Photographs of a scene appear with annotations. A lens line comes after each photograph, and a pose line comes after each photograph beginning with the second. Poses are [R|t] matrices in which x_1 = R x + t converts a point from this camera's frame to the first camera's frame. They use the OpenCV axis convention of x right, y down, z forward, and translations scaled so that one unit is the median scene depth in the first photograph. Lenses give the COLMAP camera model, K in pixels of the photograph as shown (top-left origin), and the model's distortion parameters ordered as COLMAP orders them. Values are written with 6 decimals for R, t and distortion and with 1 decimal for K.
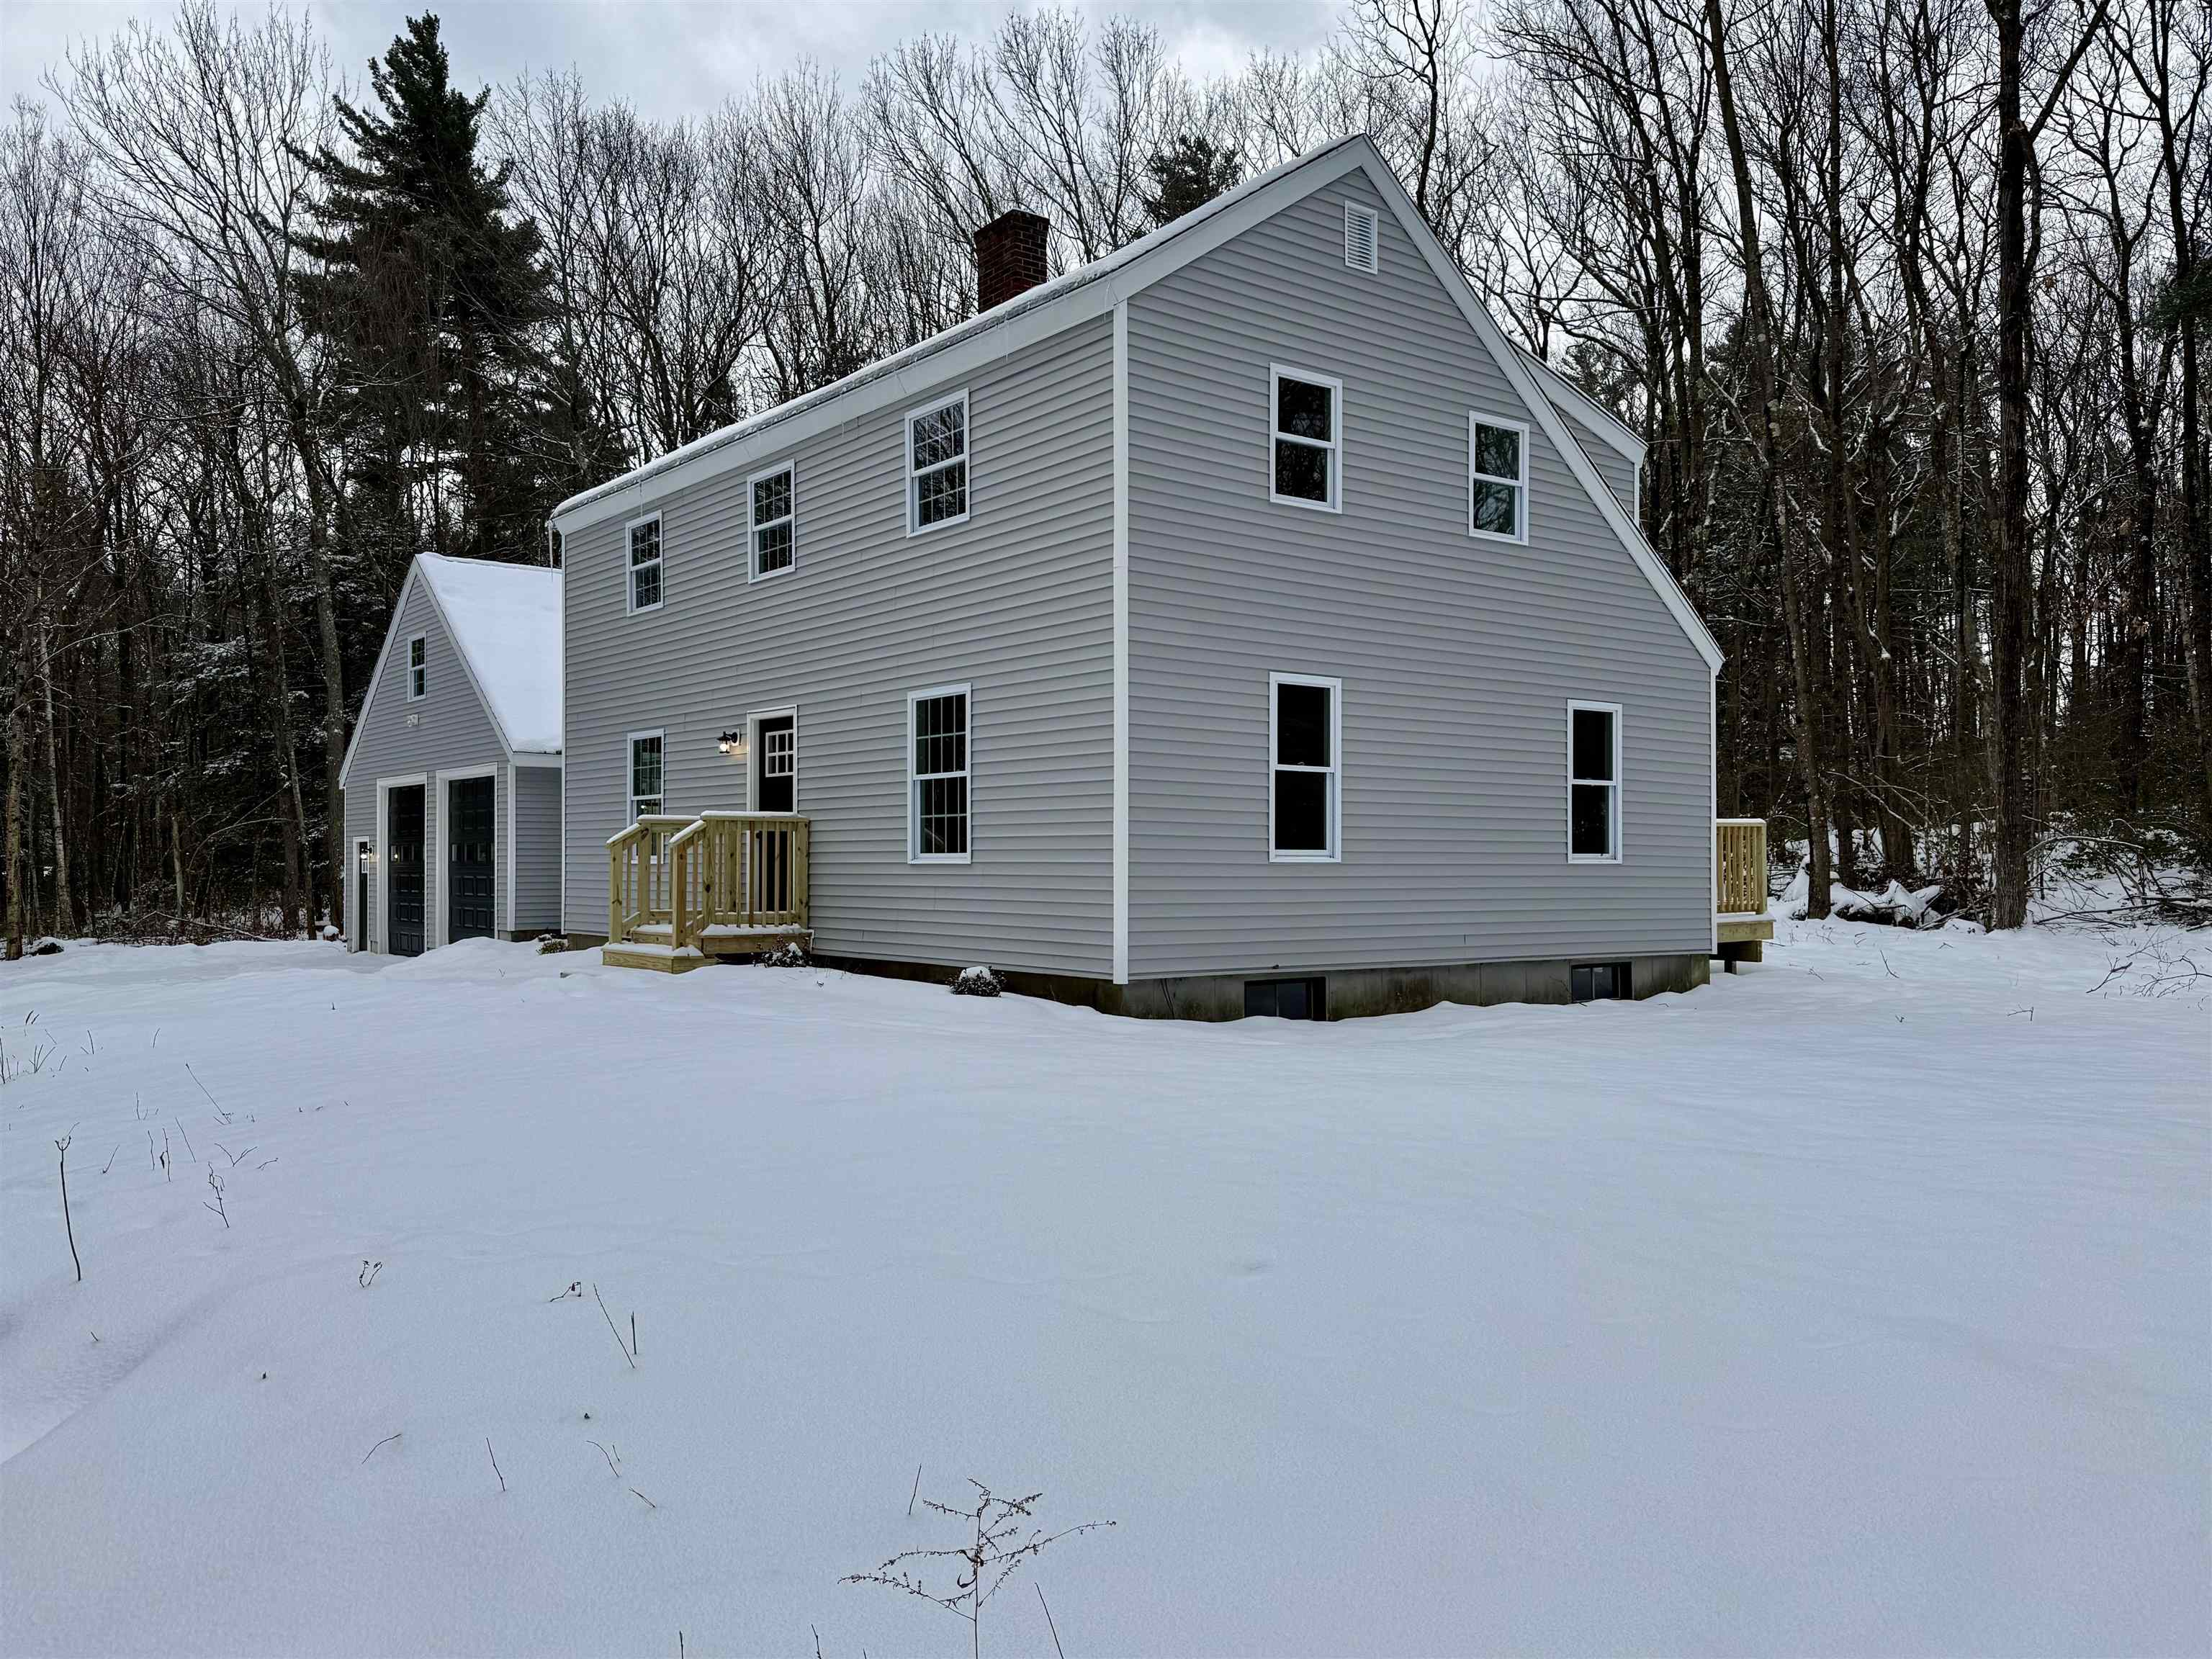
lens RADIAL K [[1672.1, 0, 1109.7], [0, 1672.1, 833.3], [0, 0, 1]] dist [0.013831, -0.002330]
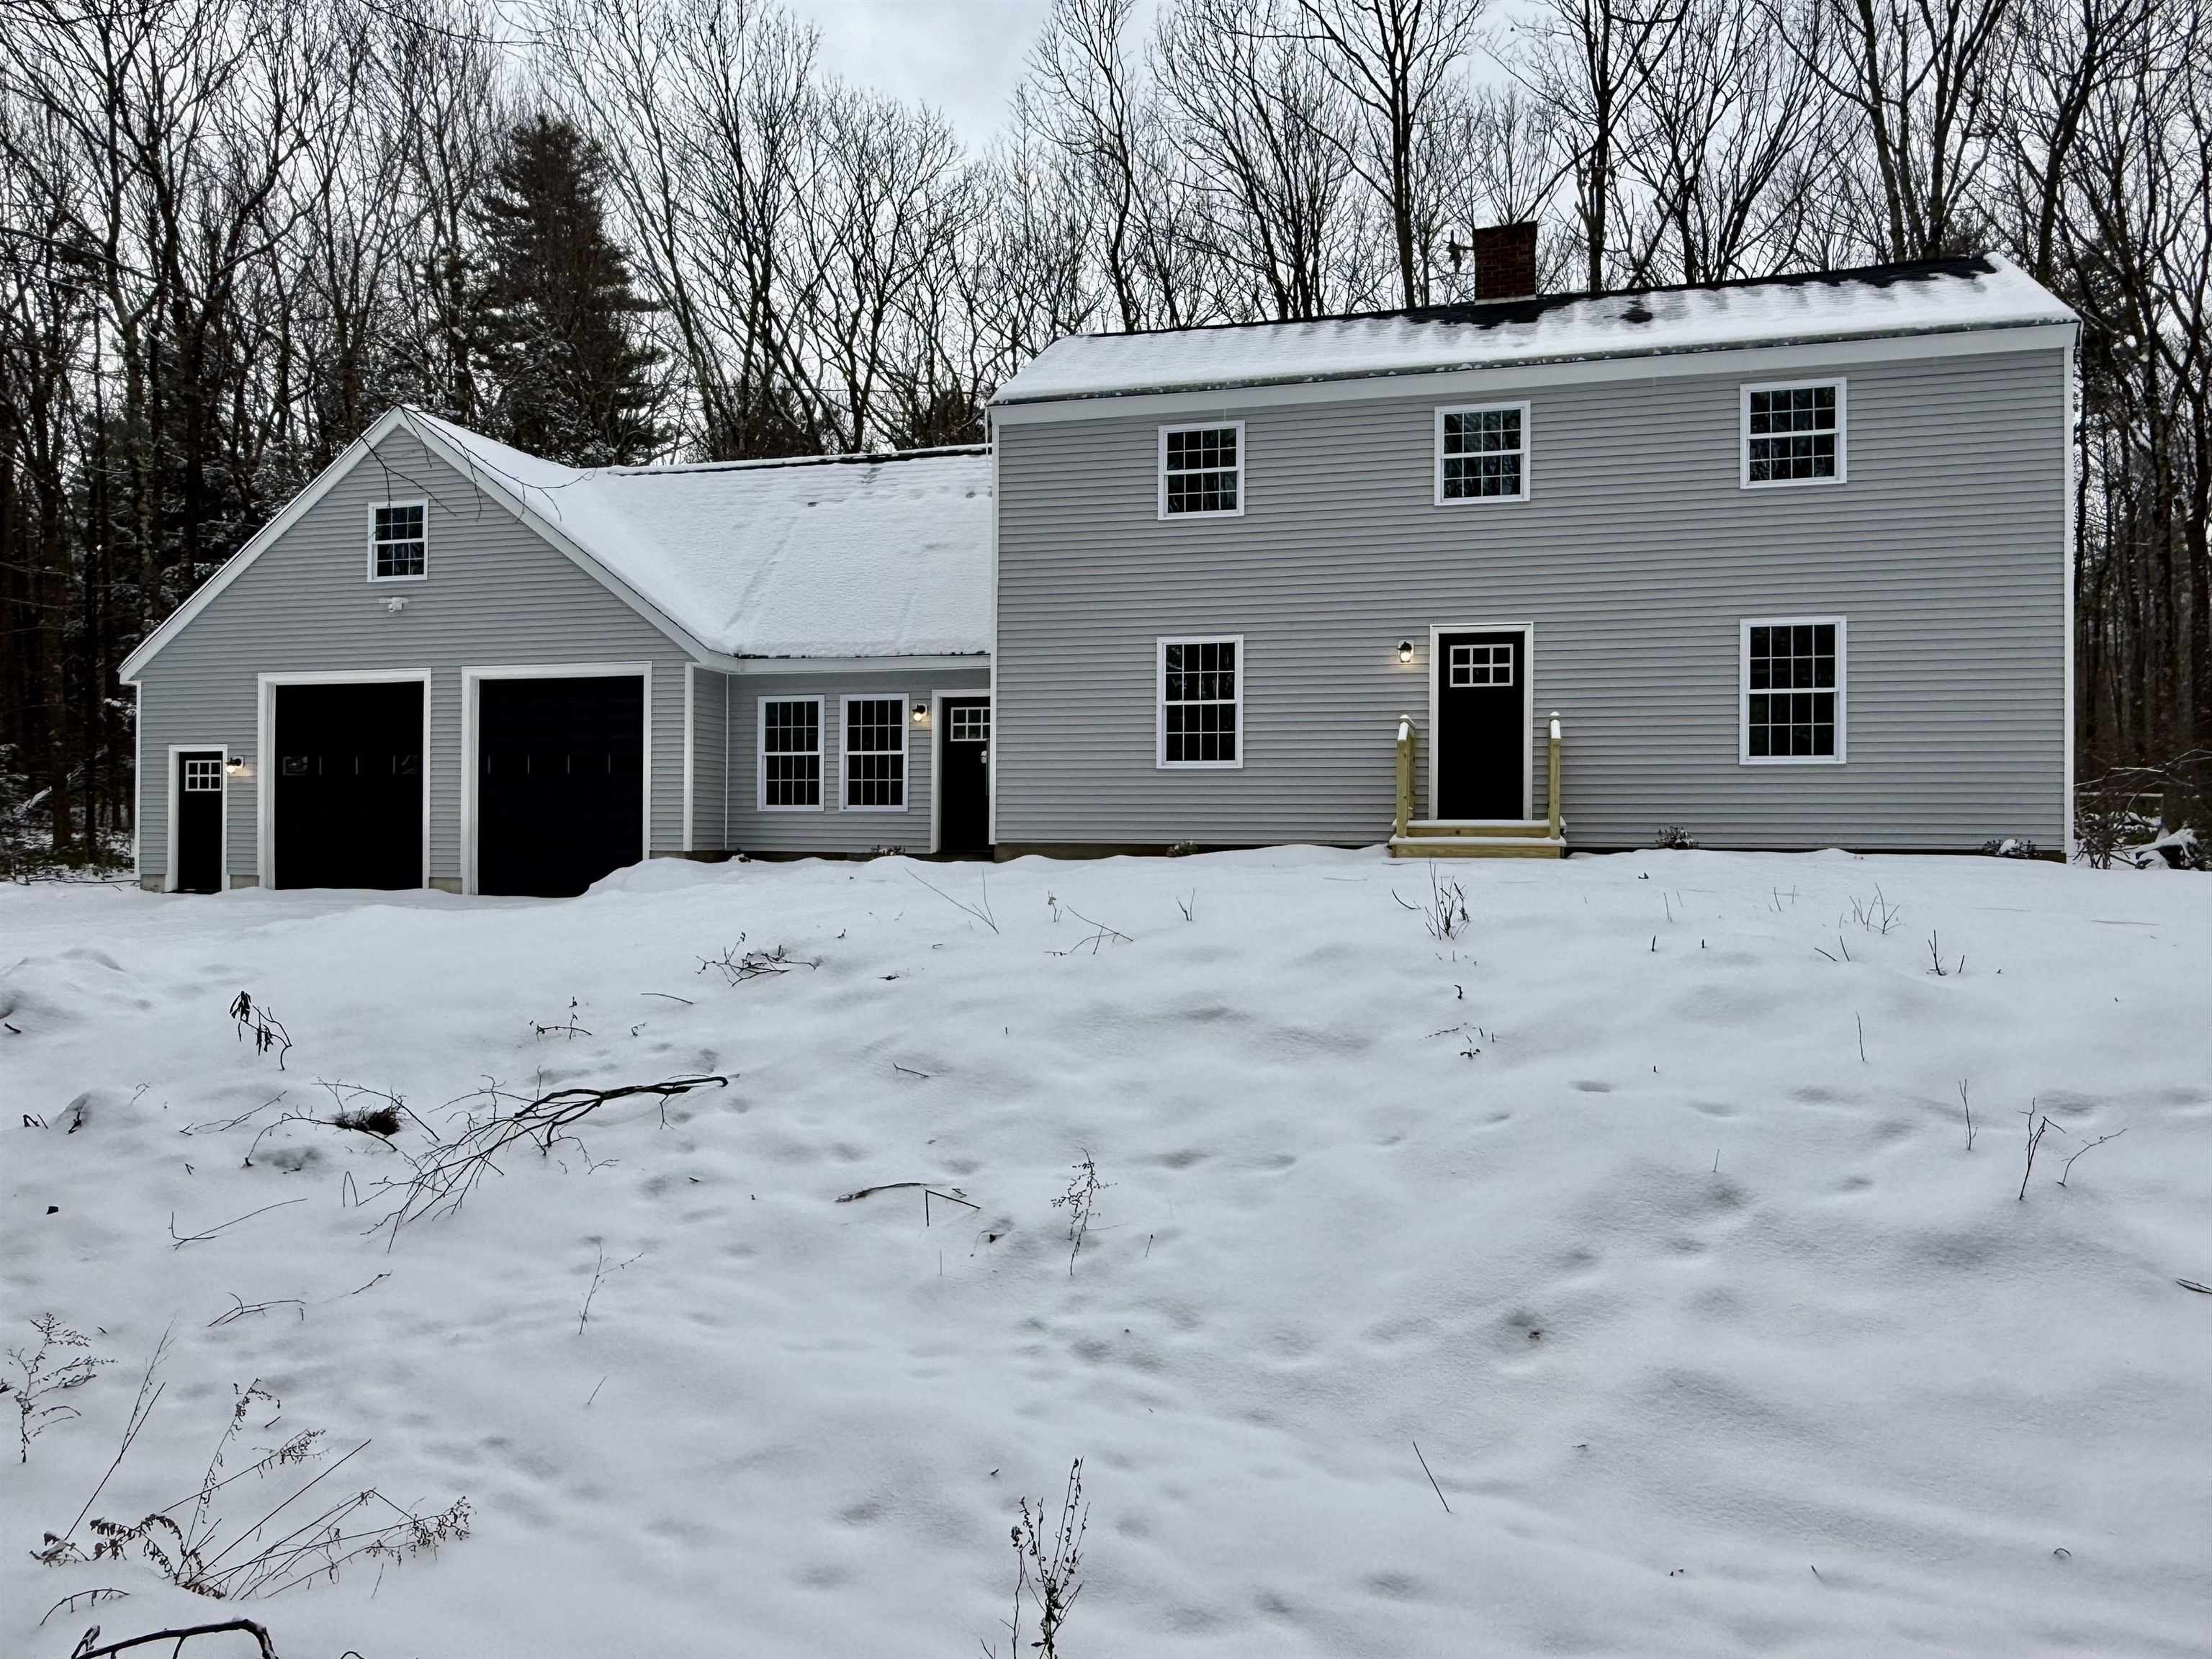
lens RADIAL K [[1467.4, 0, 1092.3], [0, 1467.4, 830.8], [0, 0, 1]] dist [-0.003255, 0.003496]
pose [[0.812558, 0.007746, 0.582829, -0.450836], [-0.015819, 0.999836, 0.008765, 0.026082], [-0.582665, -0.016342, 0.812548, 0.171905]]
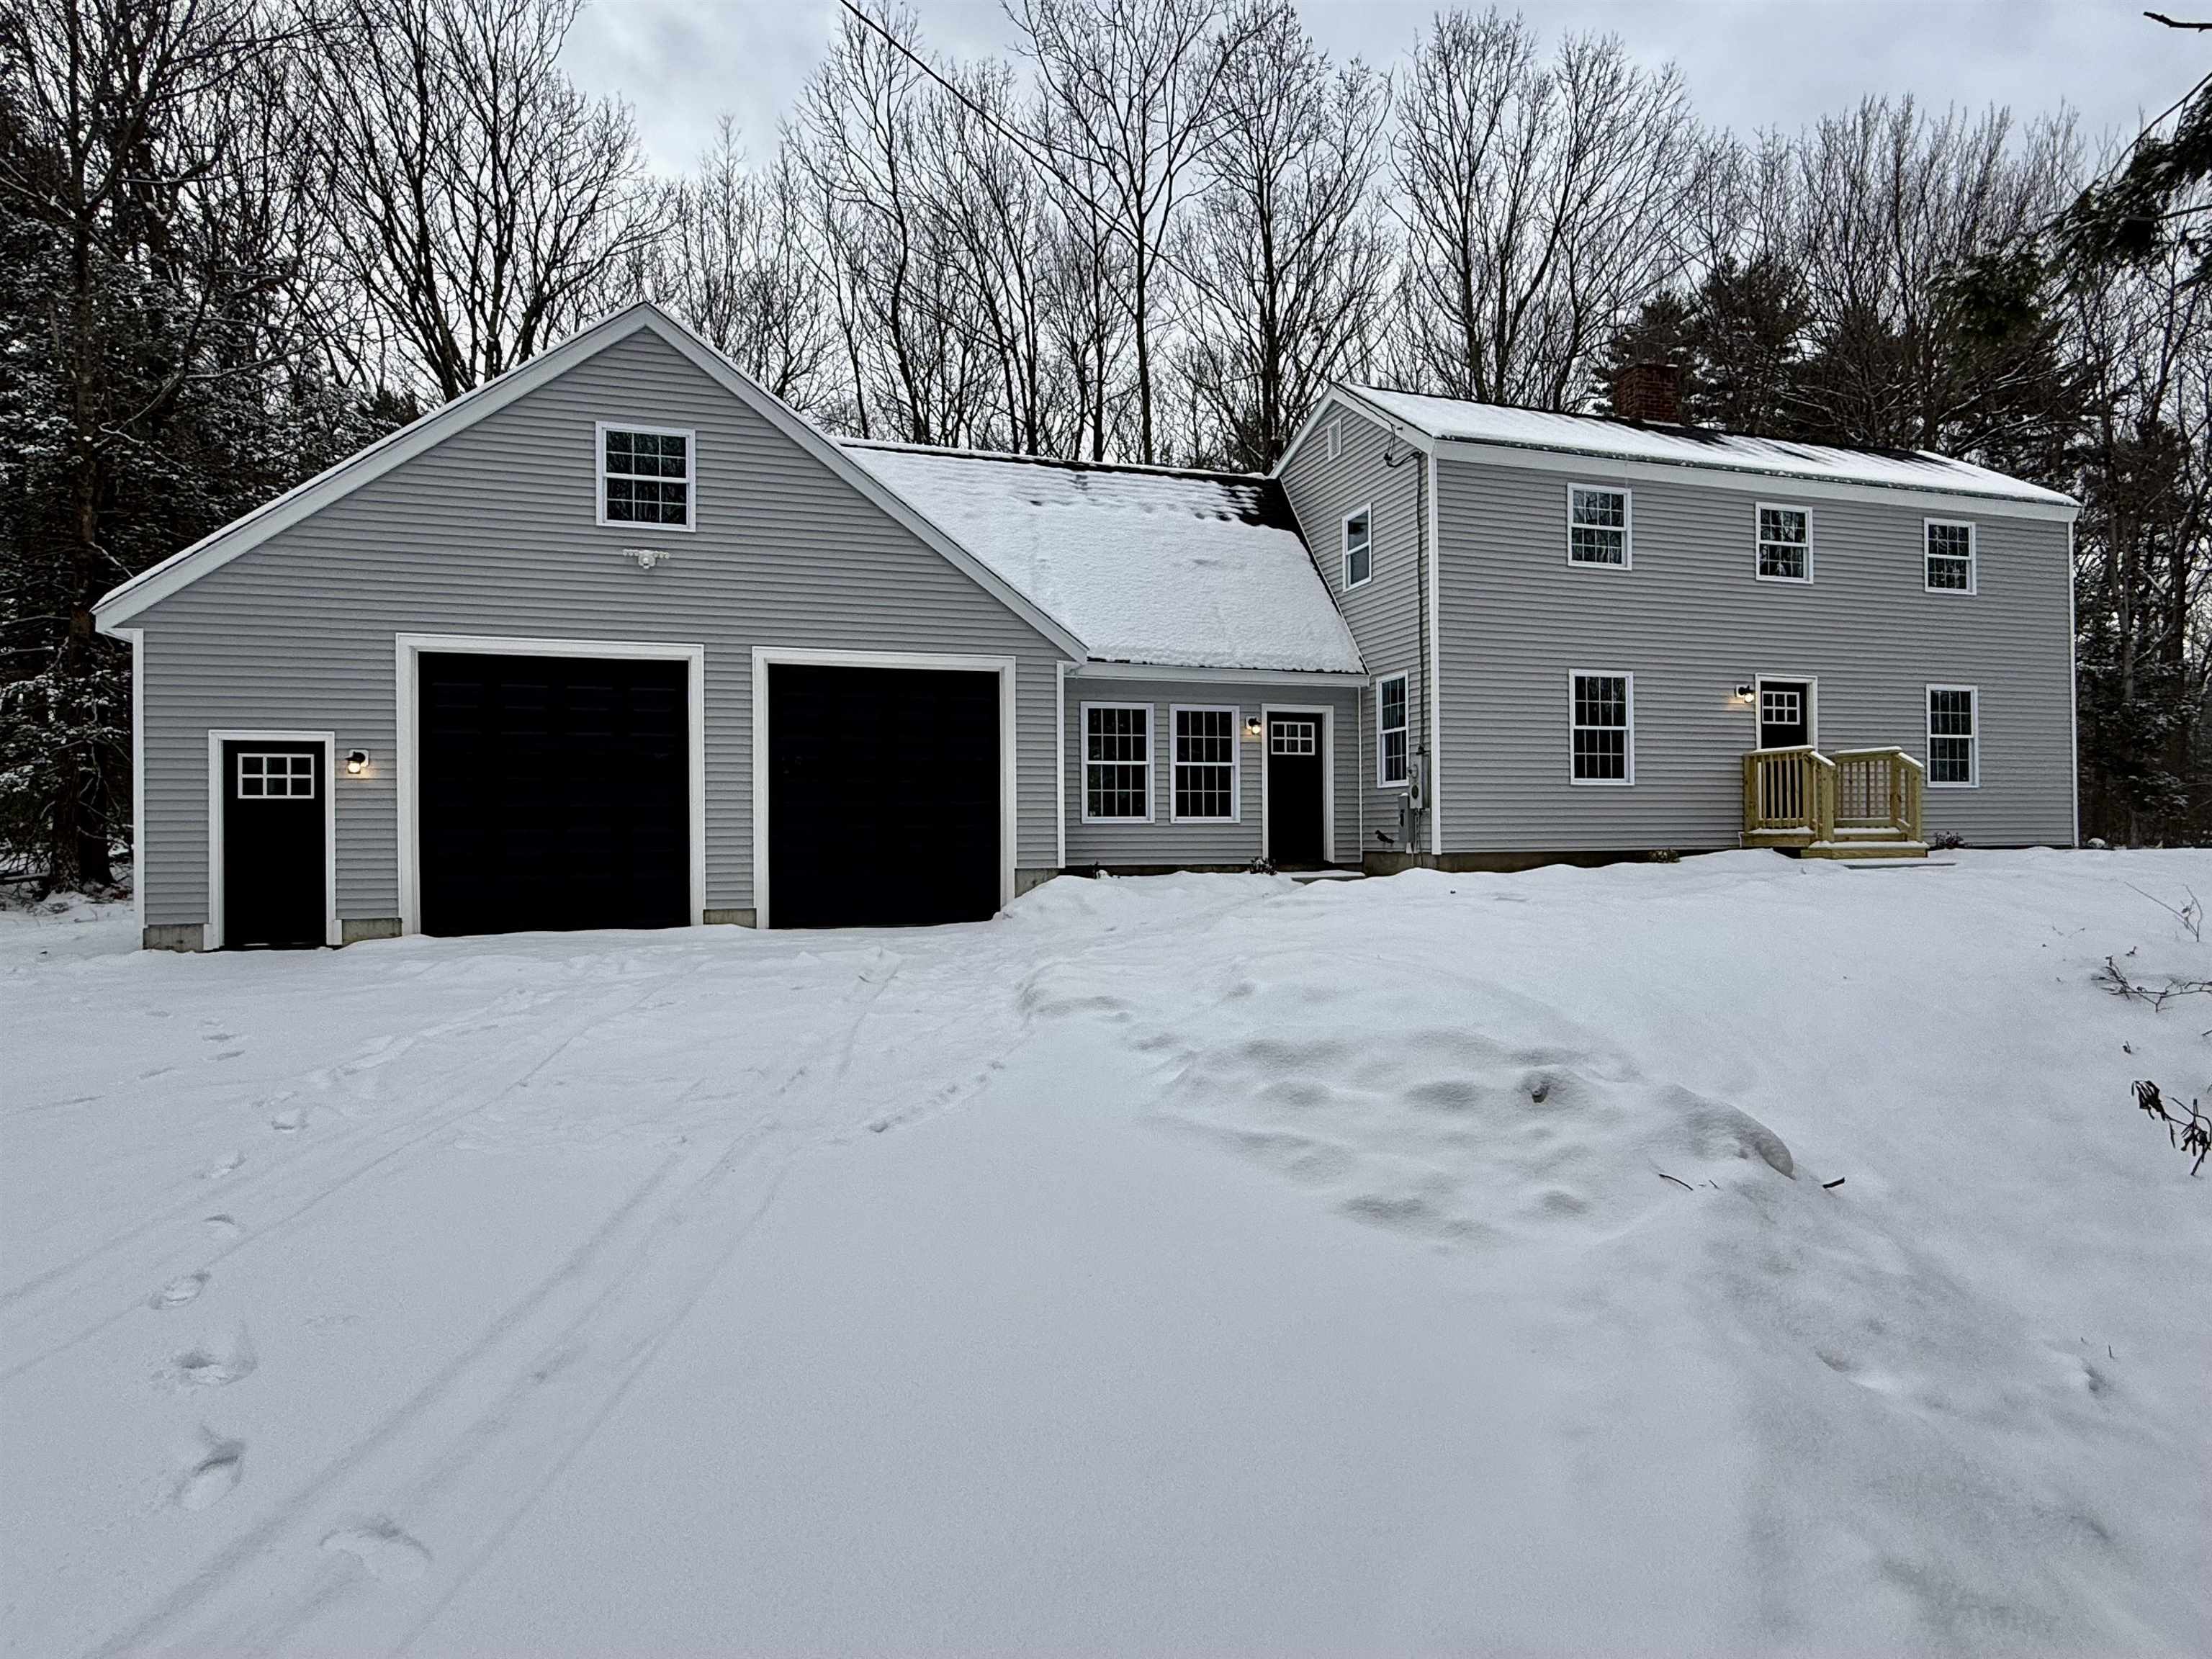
lens RADIAL K [[1166.5, 0, 1101.7], [0, 1166.5, 829.9], [0, 0, 1]] dist [-0.004542, 0.004815]
pose [[0.369038, -0.000398, 0.929414, -0.619108], [-0.008793, 0.999954, 0.003920, 0.026289], [-0.929373, -0.009619, 0.369017, 0.547337]]
